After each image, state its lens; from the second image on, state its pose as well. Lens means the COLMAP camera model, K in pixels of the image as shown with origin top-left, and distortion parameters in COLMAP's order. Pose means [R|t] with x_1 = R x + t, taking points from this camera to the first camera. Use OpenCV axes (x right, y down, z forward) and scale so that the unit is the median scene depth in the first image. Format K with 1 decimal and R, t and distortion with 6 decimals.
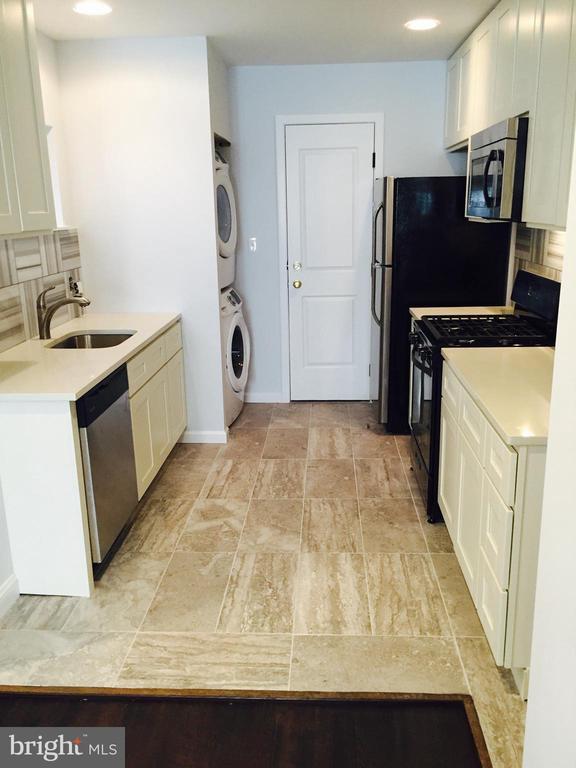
lens RADIAL K [[654.9, 0, 287.8], [0, 654.9, 385.7], [0, 0, 1]] dist [0.076415, -0.083986]
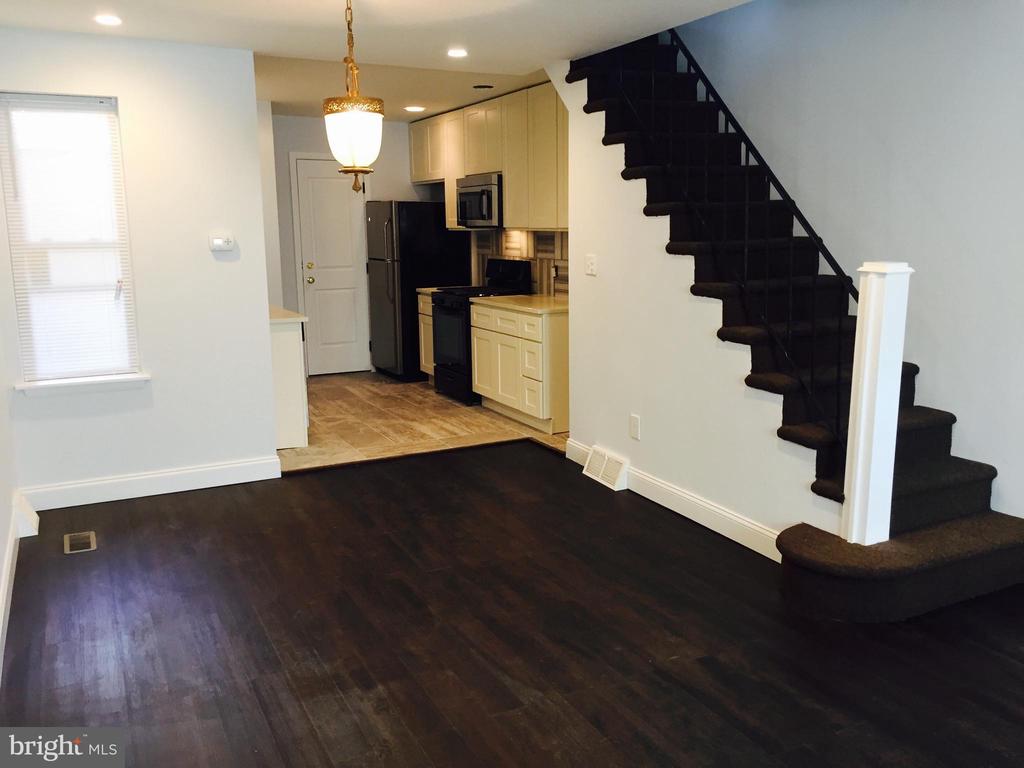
lens RADIAL K [[873.2, 0, 508.8], [0, 873.2, 385.8], [0, 0, 1]] dist [0.076415, -0.083986]
pose [[0.866140, -0.078136, 0.493656, -0.742786], [0.125182, 0.990137, -0.062918, 0.294889], [-0.483871, 0.116292, 0.867378, -0.919454]]
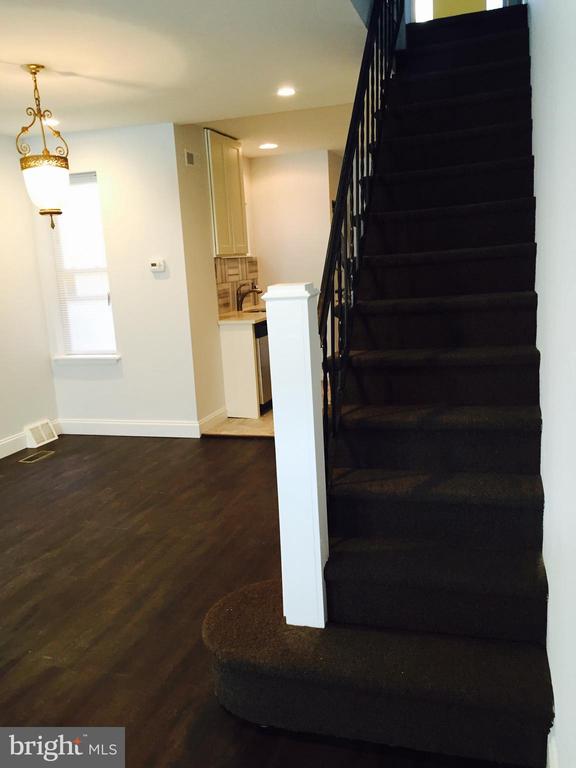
lens RADIAL K [[654.9, 0, 287.4], [0, 654.9, 387.8], [0, 0, 1]] dist [0.076415, -0.083986]
pose [[0.969175, 0.017338, -0.245762, 0.255853], [-0.033377, 0.997564, -0.061249, 0.276281], [0.244101, 0.067563, 0.967393, -0.845609]]
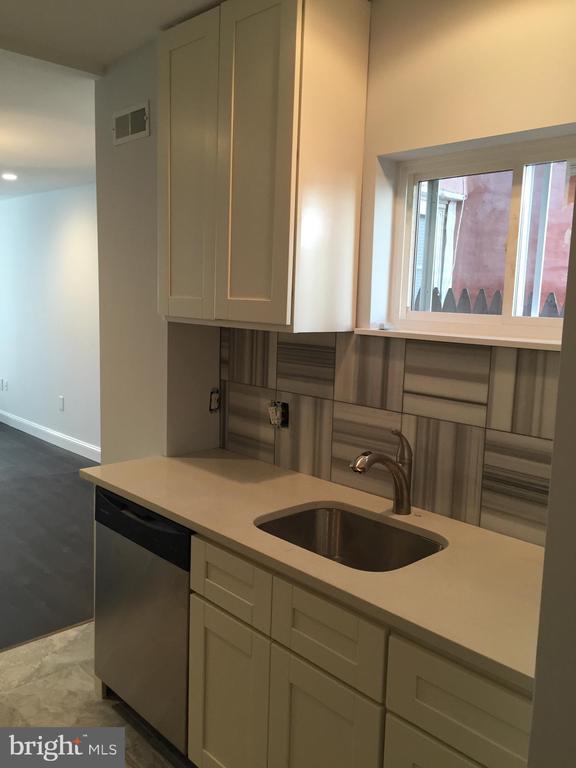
lens RADIAL K [[654.9, 0, 289.5], [0, 654.9, 385.1], [0, 0, 1]] dist [0.076415, -0.083986]
pose [[-0.683184, 0.104441, -0.722739, 0.119379], [-0.207926, 0.920930, 0.329627, -0.359843], [0.700019, 0.375472, -0.607449, 1.280784]]
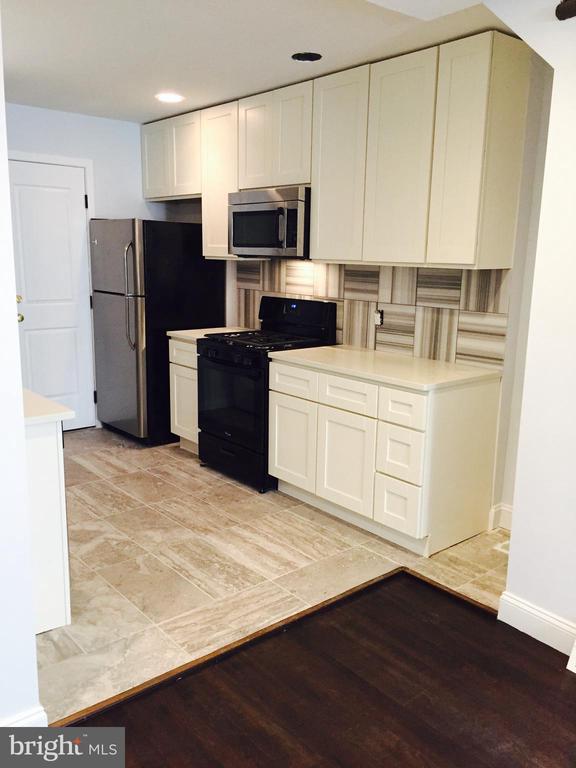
lens RADIAL K [[654.9, 0, 287.1], [0, 654.9, 386.9], [0, 0, 1]] dist [0.076415, -0.083986]
pose [[0.726281, -0.104364, 0.679429, -0.555242], [0.150324, 0.988597, -0.008836, 0.024439], [-0.670759, 0.108552, 0.733688, 0.023946]]
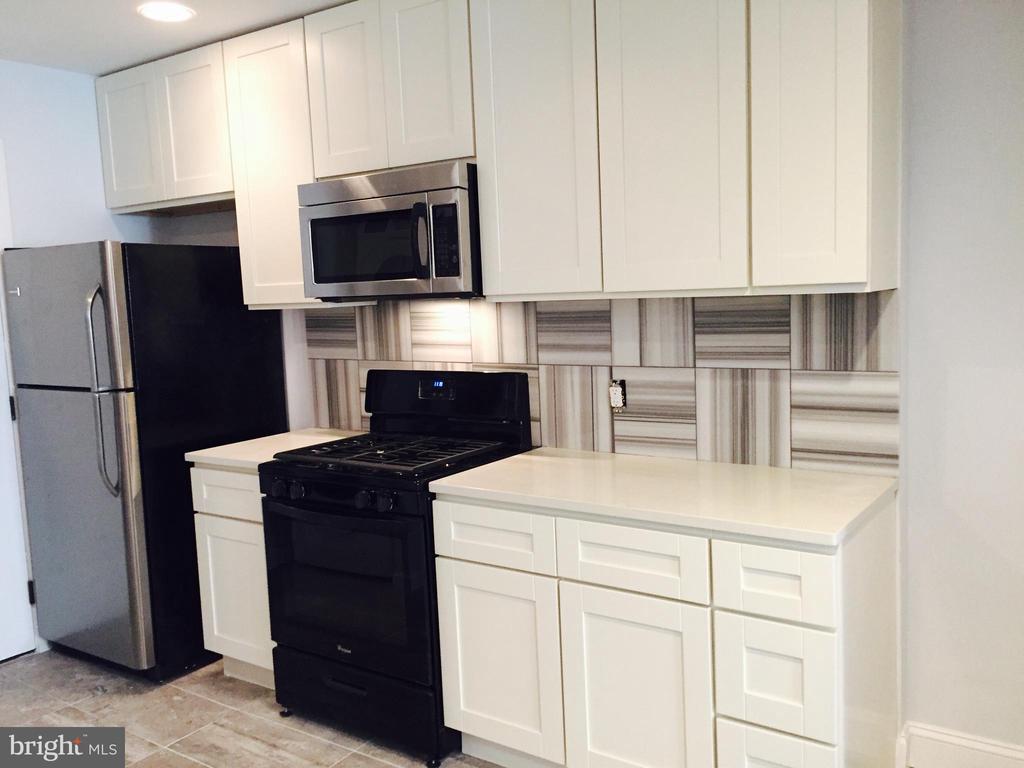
lens RADIAL K [[873.2, 0, 503.2], [0, 873.2, 382.6], [0, 0, 1]] dist [0.076415, -0.083986]
pose [[0.528196, -0.091371, 0.844192, -0.401218], [0.255872, 0.965108, -0.055637, -0.075606], [-0.809653, 0.245393, 0.533146, 0.396221]]
